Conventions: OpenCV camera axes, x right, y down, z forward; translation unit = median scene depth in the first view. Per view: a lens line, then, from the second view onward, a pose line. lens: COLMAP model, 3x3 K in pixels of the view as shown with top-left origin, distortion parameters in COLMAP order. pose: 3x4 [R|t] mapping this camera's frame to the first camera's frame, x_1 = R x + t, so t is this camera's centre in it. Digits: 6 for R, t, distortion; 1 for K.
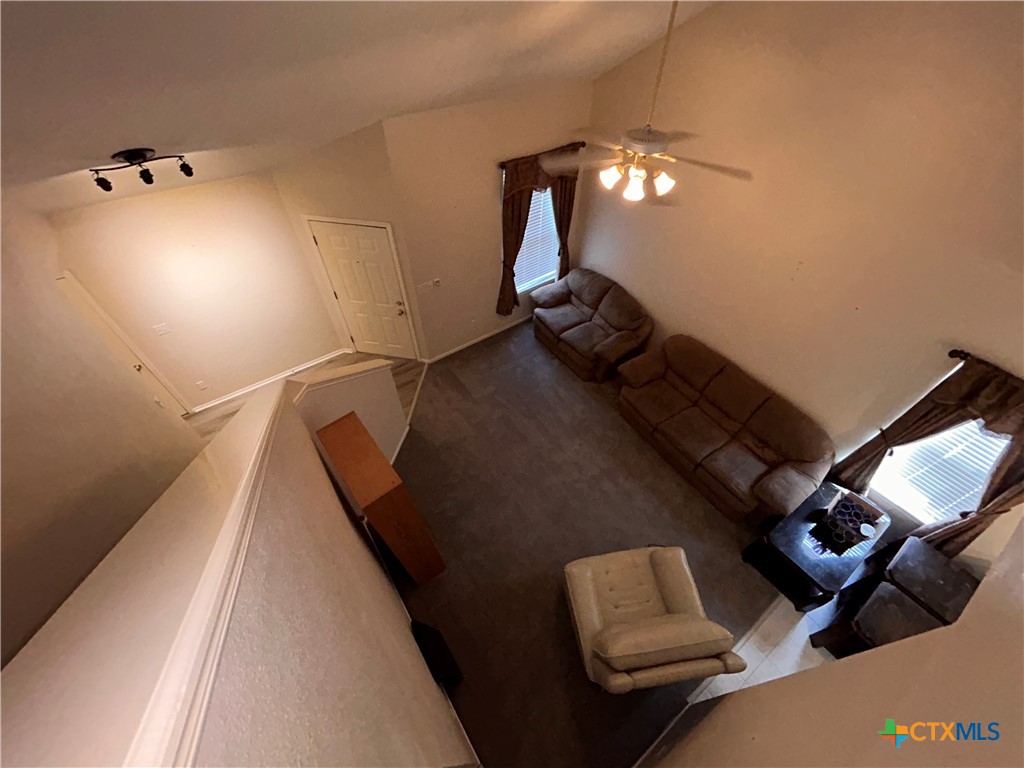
lens RADIAL K [[417.8, 0, 509.6], [0, 417.8, 386.8], [0, 0, 1]] dist [-0.000865, 0.000543]
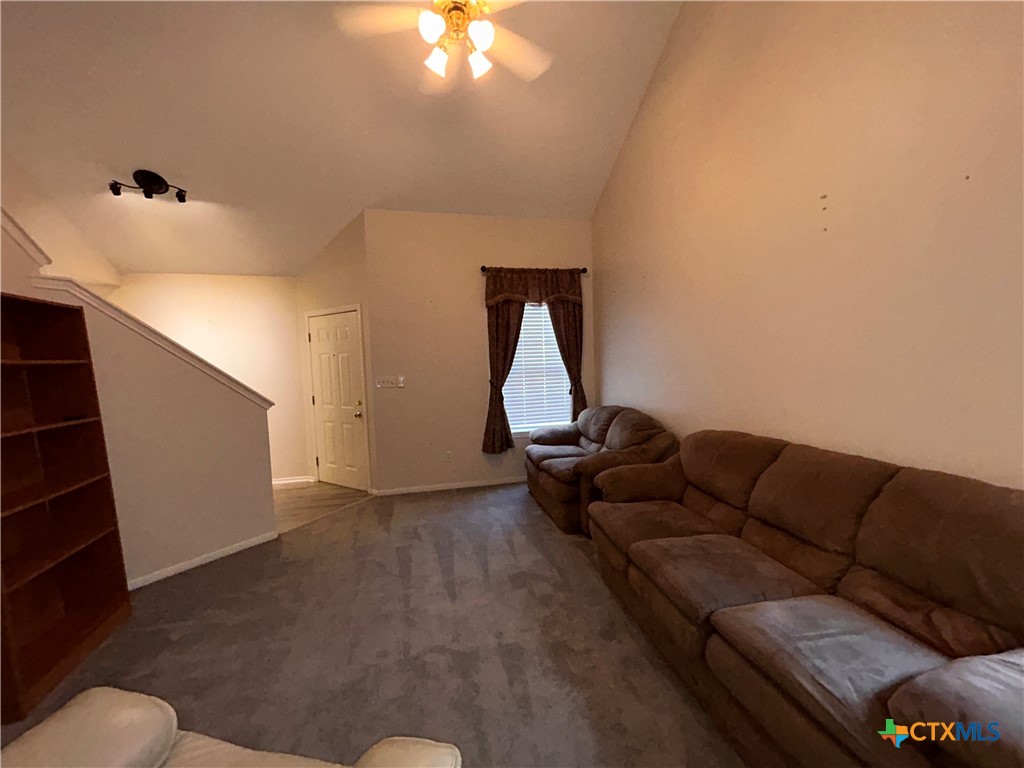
lens RADIAL K [[417.8, 0, 512.6], [0, 417.8, 385.7], [0, 0, 1]] dist [-0.000865, 0.000543]
pose [[0.927537, -0.009073, -0.373621, 0.340846], [-0.255308, 0.714695, -0.651175, 0.246780], [0.272933, 0.699377, 0.660590, 0.455451]]
